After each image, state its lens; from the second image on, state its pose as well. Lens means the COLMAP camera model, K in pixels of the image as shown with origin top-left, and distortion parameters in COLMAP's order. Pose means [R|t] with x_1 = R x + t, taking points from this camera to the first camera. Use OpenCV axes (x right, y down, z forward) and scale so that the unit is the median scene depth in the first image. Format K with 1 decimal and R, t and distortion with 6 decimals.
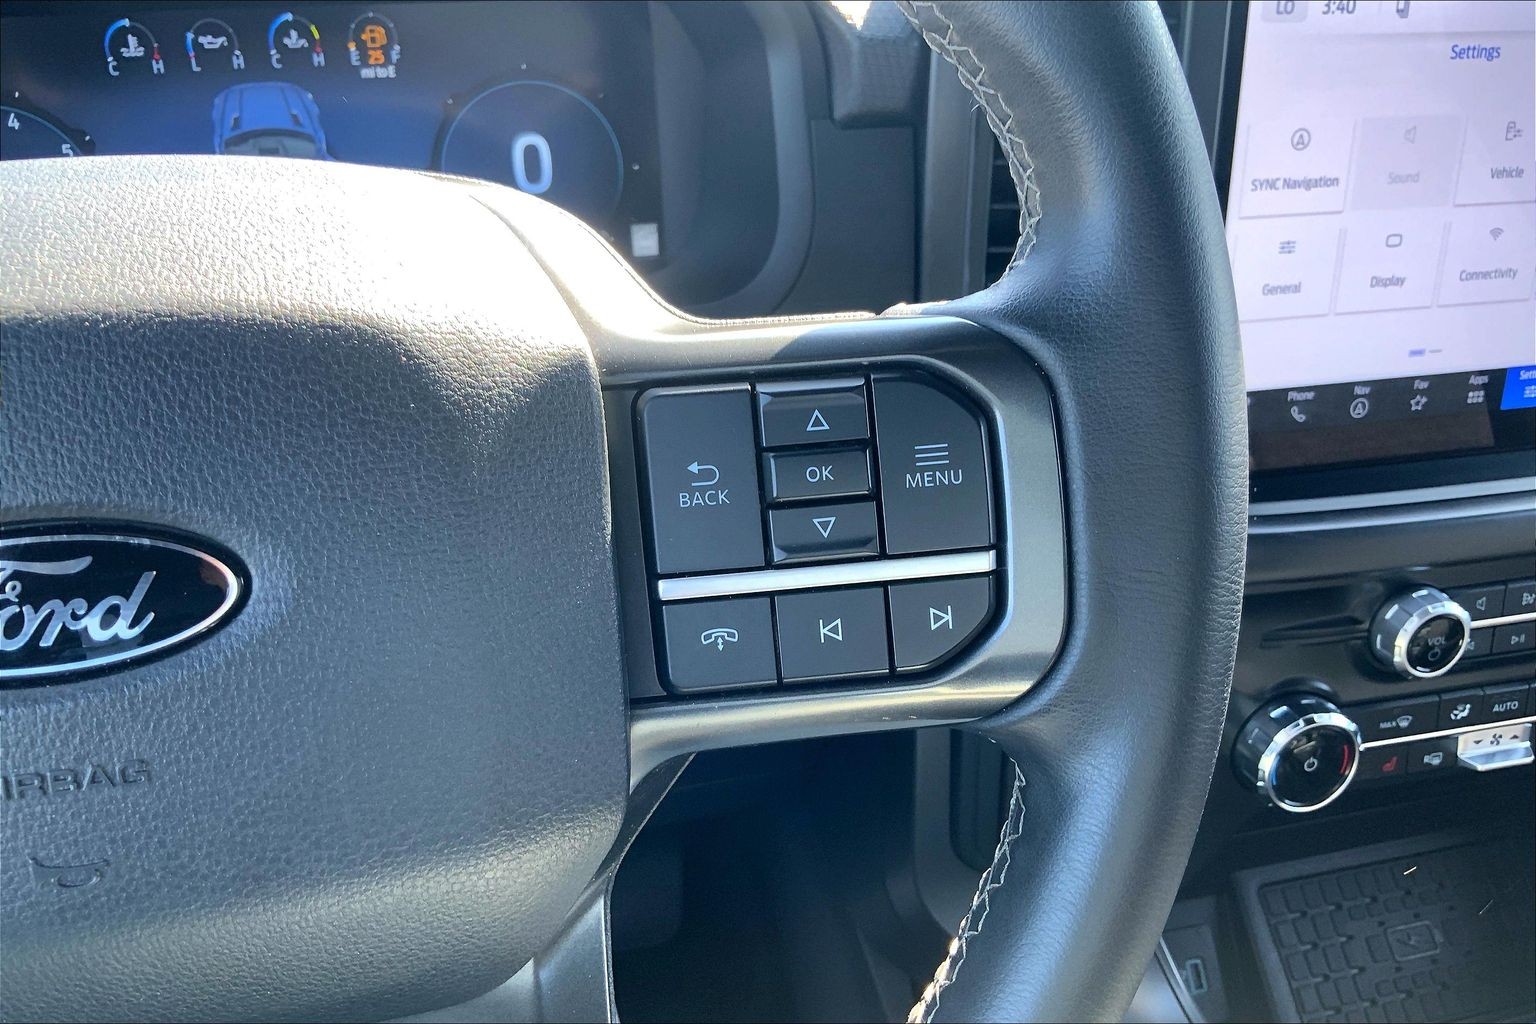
lens RADIAL K [[1286.7, 0, 762.2], [0, 1286.7, 510.3], [0, 0, 1]] dist [0.066672, -0.143892]
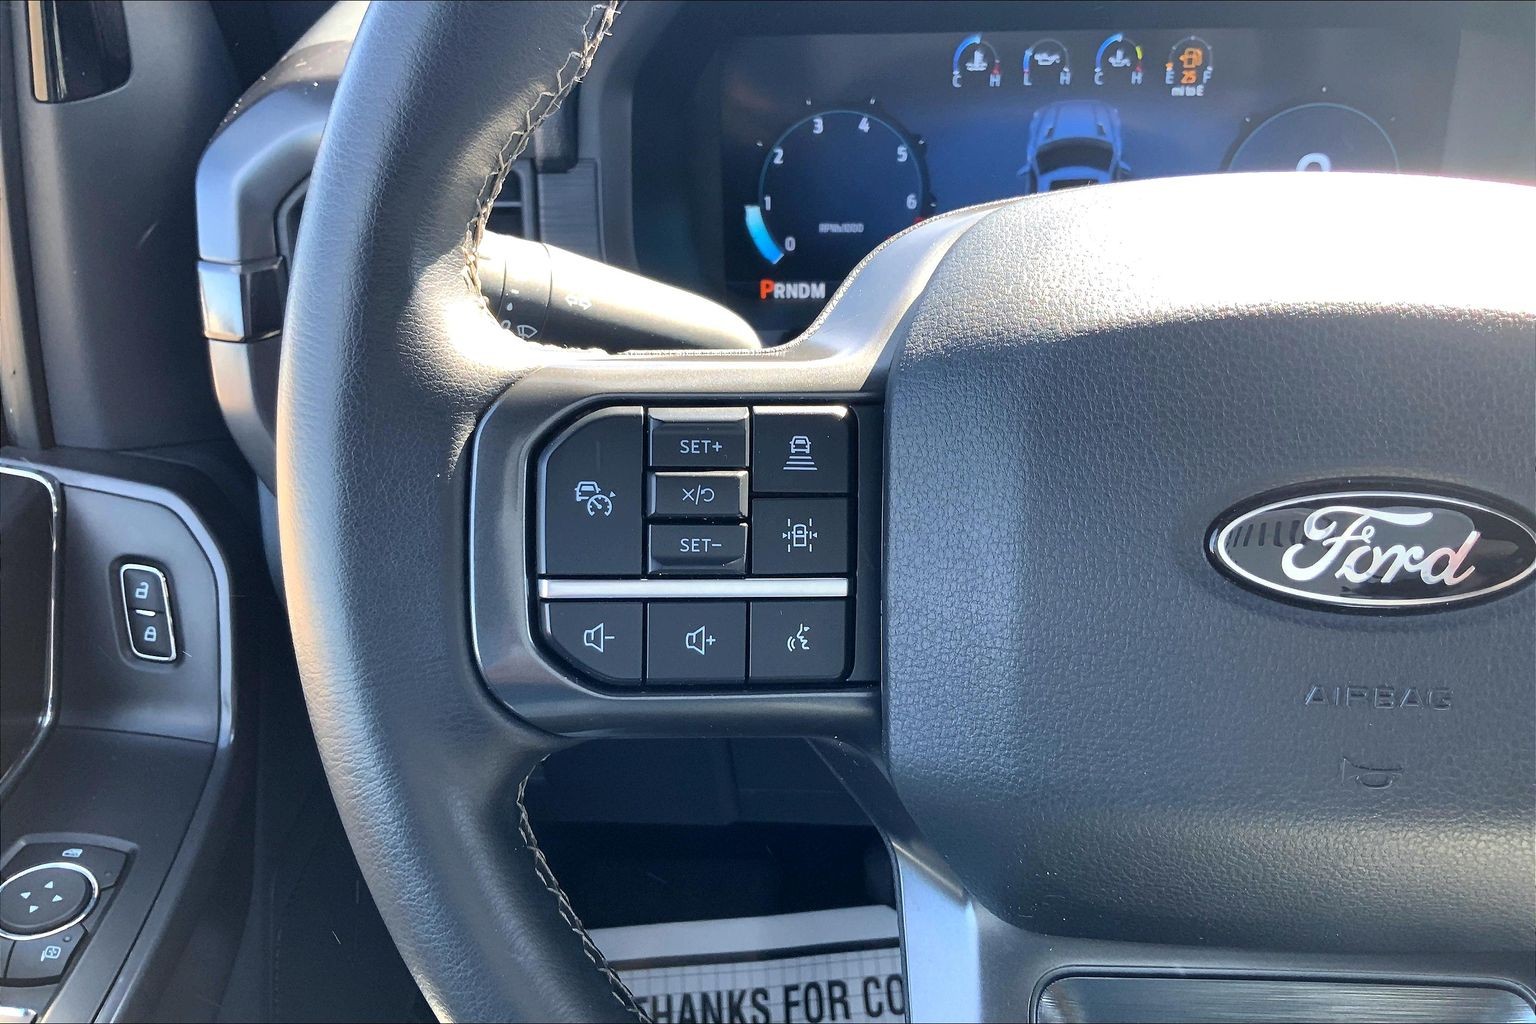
lens RADIAL K [[1282.2, 0, 768.0], [0, 1282.2, 512.0], [0, 0, 1]] dist [0.118035, -0.350391]
pose [[0.955923, 0.114727, -0.270276, -0.302618], [-0.115755, 0.993203, 0.012189, 0.035318], [0.269838, 0.019634, 0.962706, -0.117413]]
